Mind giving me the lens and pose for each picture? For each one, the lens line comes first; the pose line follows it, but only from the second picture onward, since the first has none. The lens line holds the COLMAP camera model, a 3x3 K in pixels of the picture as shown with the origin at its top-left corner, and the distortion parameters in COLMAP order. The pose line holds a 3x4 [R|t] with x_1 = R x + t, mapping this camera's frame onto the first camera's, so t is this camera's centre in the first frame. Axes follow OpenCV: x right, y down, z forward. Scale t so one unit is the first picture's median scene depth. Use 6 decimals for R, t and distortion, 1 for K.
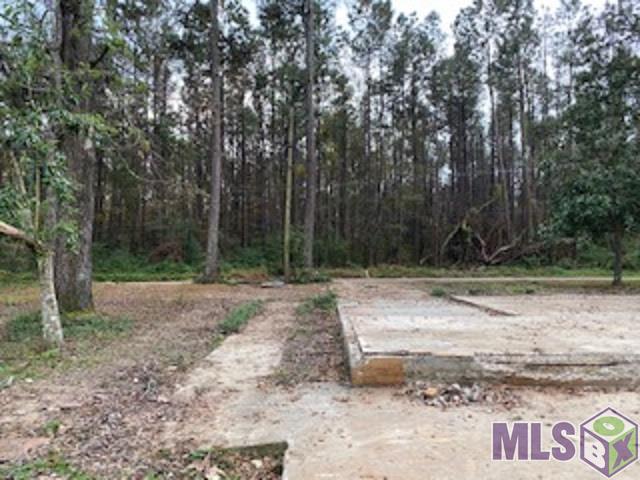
lens RADIAL K [[489.3, 0, 315.8], [0, 489.3, 237.6], [0, 0, 1]] dist [0.035934, -0.042089]
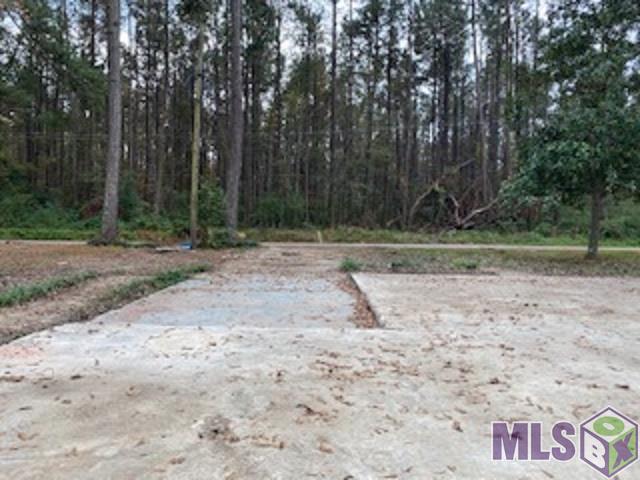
lens RADIAL K [[489.3, 0, 318.9], [0, 489.3, 240.6], [0, 0, 1]] dist [0.035934, -0.042089]
pose [[0.999529, 0.020746, 0.022606, 0.133969], [-0.022652, 0.995895, 0.087631, 0.006688], [-0.020695, -0.088102, 0.995896, 0.192013]]
